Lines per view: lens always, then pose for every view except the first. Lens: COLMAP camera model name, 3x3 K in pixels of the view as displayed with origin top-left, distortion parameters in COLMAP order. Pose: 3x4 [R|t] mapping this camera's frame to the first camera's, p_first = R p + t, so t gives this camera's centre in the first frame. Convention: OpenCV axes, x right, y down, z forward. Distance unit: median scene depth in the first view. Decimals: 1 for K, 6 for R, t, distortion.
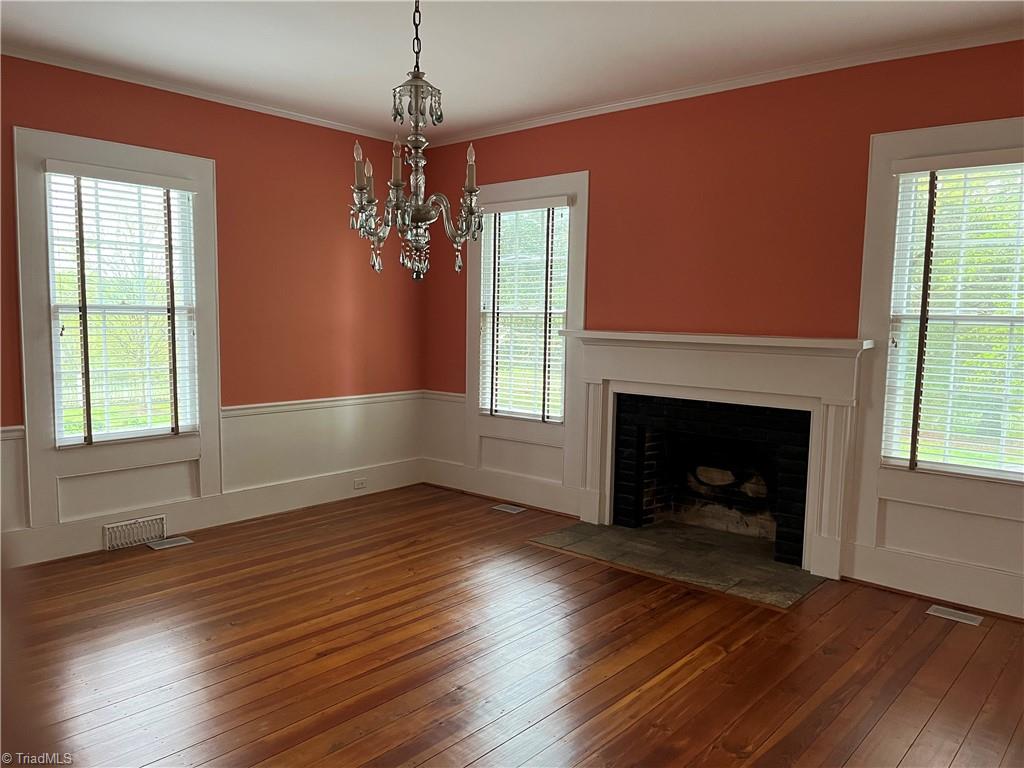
lens RADIAL K [[781.3, 0, 507.8], [0, 781.3, 385.1], [0, 0, 1]] dist [0.077535, -0.036722]
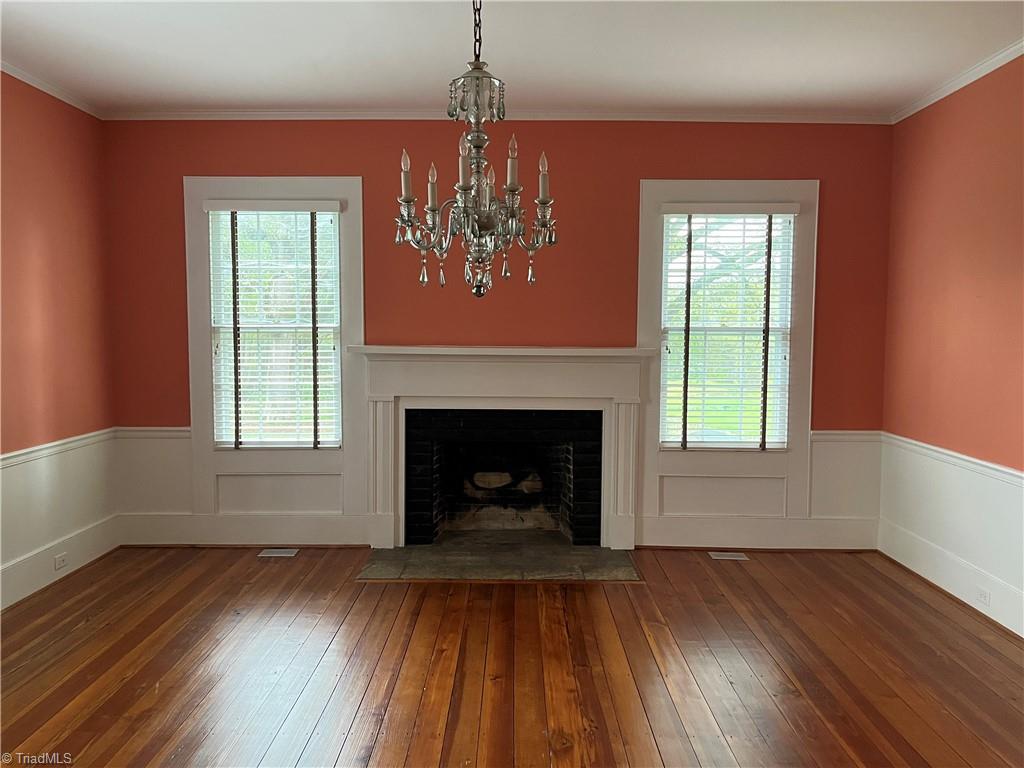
lens RADIAL K [[781.3, 0, 506.5], [0, 781.3, 384.1], [0, 0, 1]] dist [0.077535, -0.036722]
pose [[0.765228, -0.059178, 0.641033, -0.394556], [0.069017, 0.997568, 0.009704, -0.022234], [-0.640049, 0.036816, 0.767452, 0.174897]]
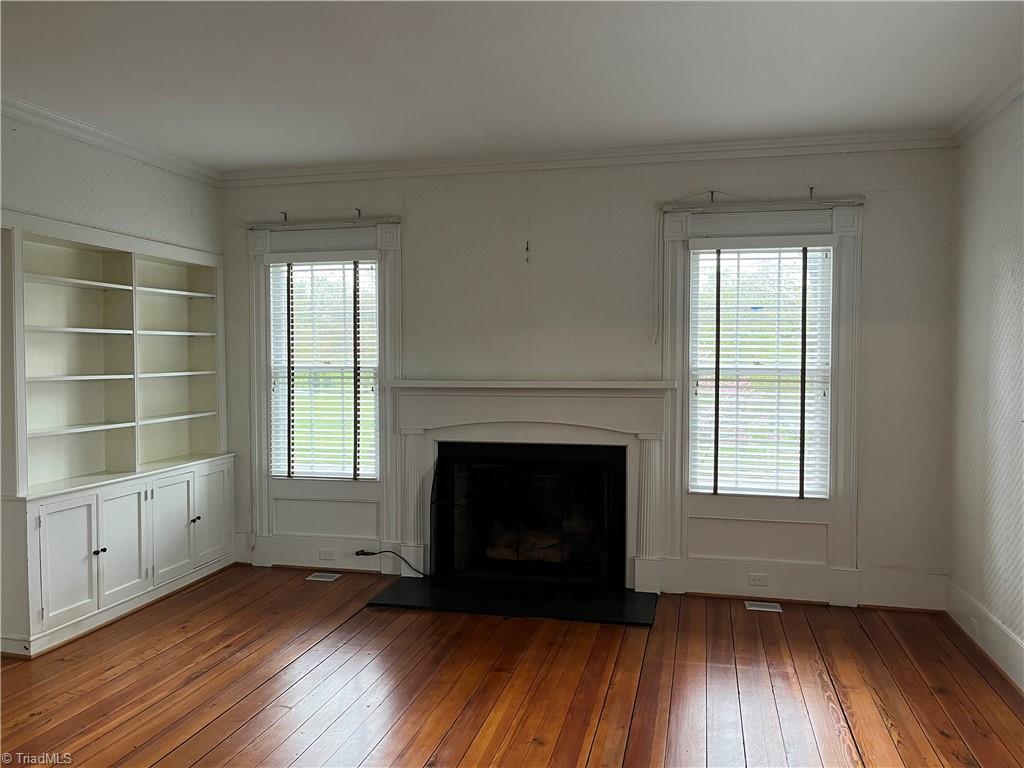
lens RADIAL K [[781.3, 0, 515.3], [0, 781.3, 391.4], [0, 0, 1]] dist [0.077535, -0.036722]
pose [[0.882241, -0.028760, 0.469918, -0.252248], [0.056119, 0.997440, -0.044314, -0.008330], [-0.467441, 0.065467, 0.881597, 0.054414]]
